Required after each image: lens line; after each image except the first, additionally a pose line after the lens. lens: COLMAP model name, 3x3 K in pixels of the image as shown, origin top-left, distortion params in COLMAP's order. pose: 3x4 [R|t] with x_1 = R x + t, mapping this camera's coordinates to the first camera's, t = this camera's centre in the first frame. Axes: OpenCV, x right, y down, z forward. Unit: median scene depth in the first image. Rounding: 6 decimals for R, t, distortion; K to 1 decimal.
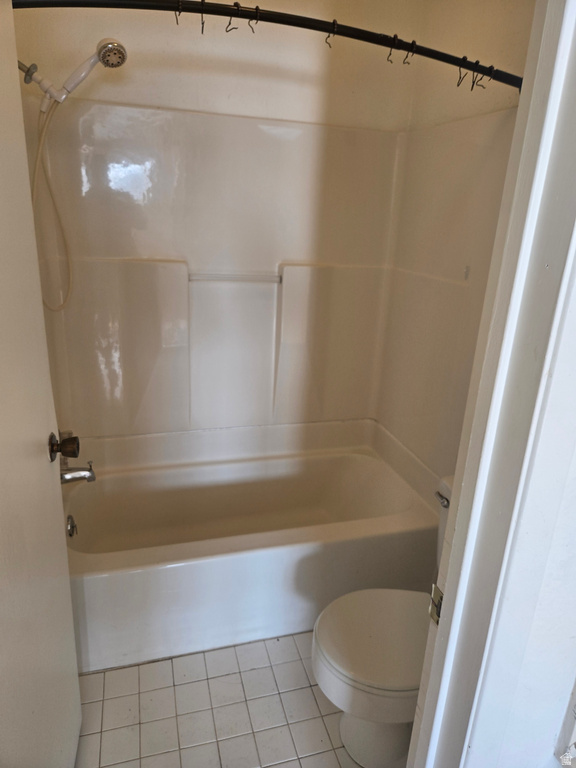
lens RADIAL K [[513.7, 0, 291.8], [0, 513.7, 389.1], [0, 0, 1]] dist [0.062642, -0.051541]
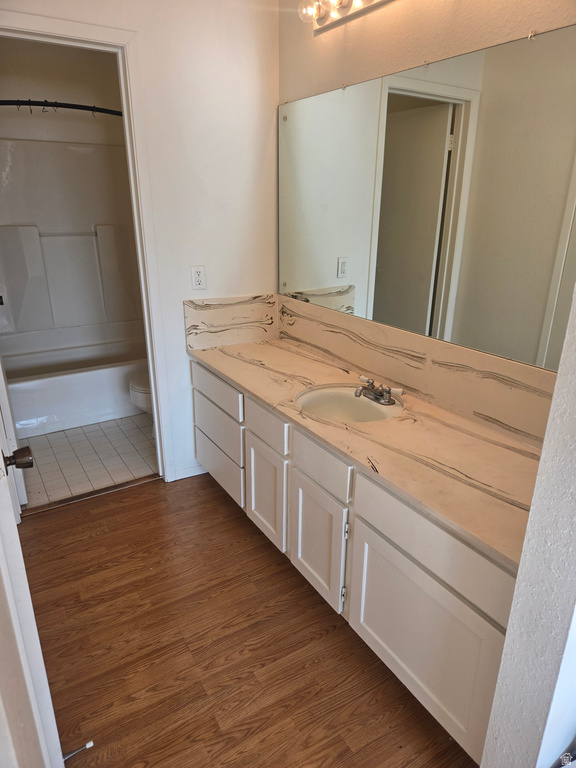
lens RADIAL K [[513.7, 0, 291.8], [0, 513.7, 389.1], [0, 0, 1]] dist [0.062642, -0.051541]
pose [[0.960235, -0.138397, 0.242476, 0.127839], [0.118126, 0.988318, 0.096302, 0.240943], [-0.252972, -0.063830, 0.965366, -0.998763]]
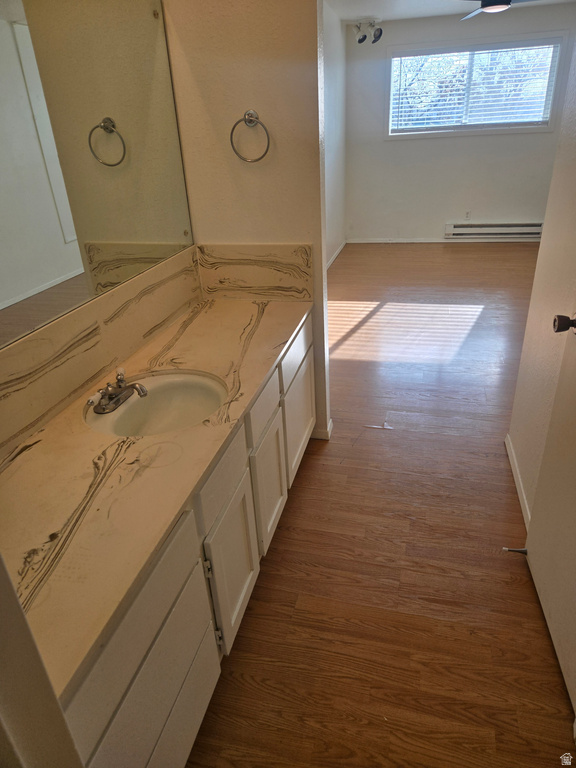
lens RADIAL K [[513.7, 0, 291.8], [0, 513.7, 389.1], [0, 0, 1]] dist [0.062642, -0.051541]
pose [[-0.871653, -0.235391, 0.429897, -0.242051], [0.135464, 0.727250, 0.672872, -0.623211], [-0.471031, 0.644746, -0.602023, 1.998756]]
